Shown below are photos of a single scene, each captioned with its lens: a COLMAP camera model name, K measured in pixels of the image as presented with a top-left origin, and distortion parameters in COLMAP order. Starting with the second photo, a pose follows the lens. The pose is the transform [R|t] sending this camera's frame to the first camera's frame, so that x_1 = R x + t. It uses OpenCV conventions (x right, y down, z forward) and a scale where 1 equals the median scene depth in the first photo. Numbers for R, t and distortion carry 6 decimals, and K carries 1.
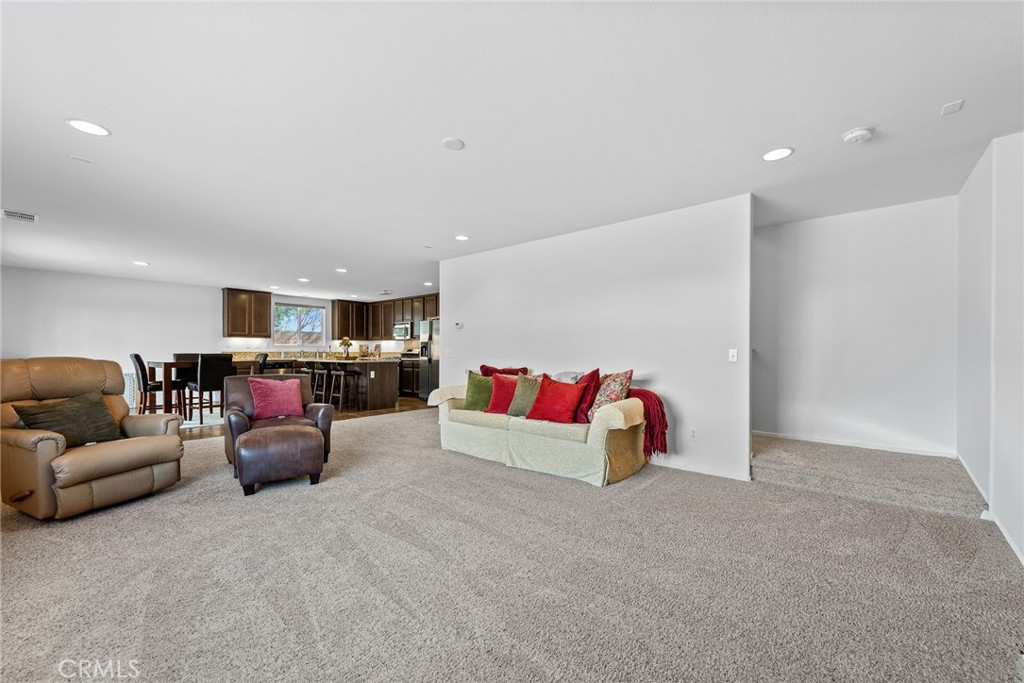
lens RADIAL K [[410.2, 0, 513.0], [0, 410.2, 347.8], [0, 0, 1]] dist [0.003593, -0.001559]
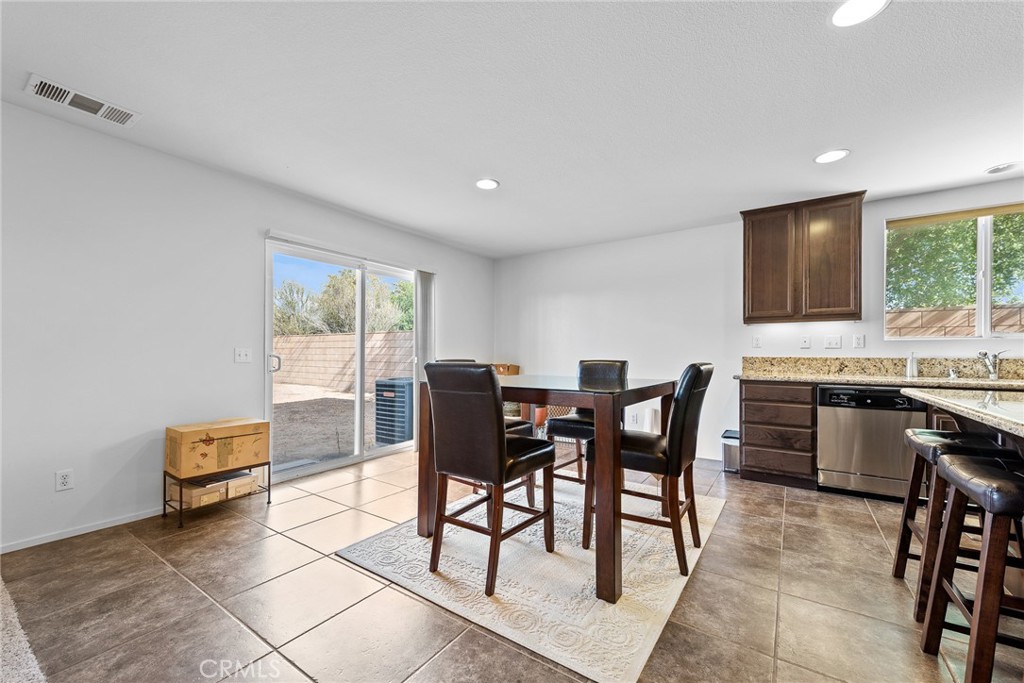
lens RADIAL K [[410.2, 0, 523.7], [0, 410.2, 353.7], [0, 0, 1]] dist [0.003593, -0.001559]
pose [[0.075840, -0.000955, -0.997120, -0.319015], [0.000667, 0.999999, -0.000907, 0.007591], [0.997120, -0.000597, 0.075840, 0.846597]]
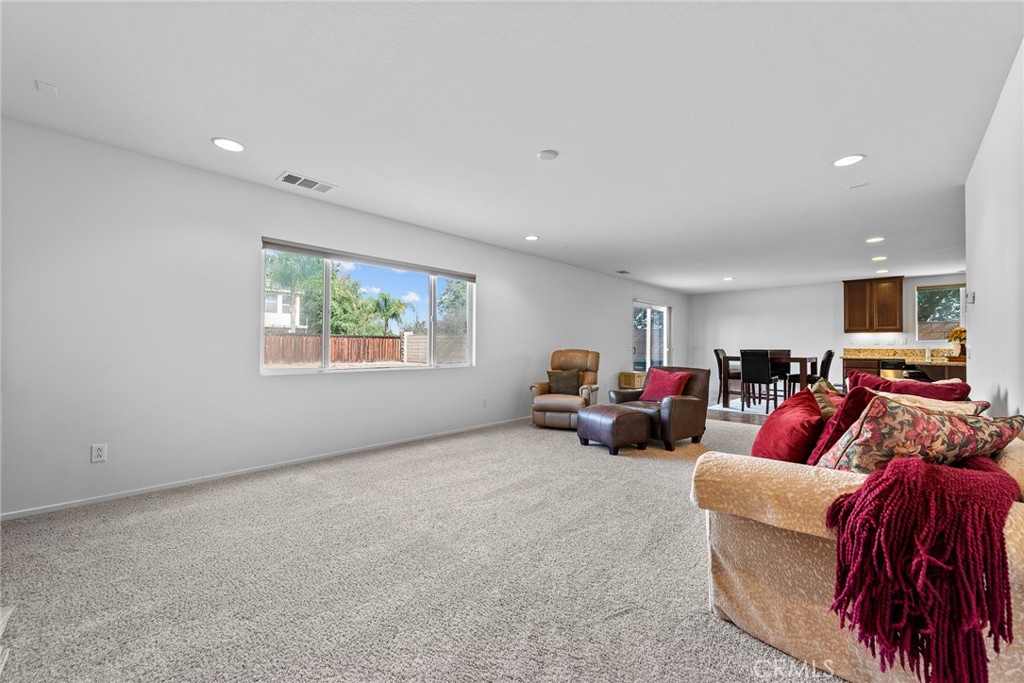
lens RADIAL K [[410.2, 0, 517.7], [0, 410.2, 345.1], [0, 0, 1]] dist [0.003593, -0.001559]
pose [[-0.094076, -0.005726, -0.995549, 0.361301], [0.003731, 0.999974, -0.006104, 0.005635], [0.995558, -0.004288, -0.094053, 0.395987]]
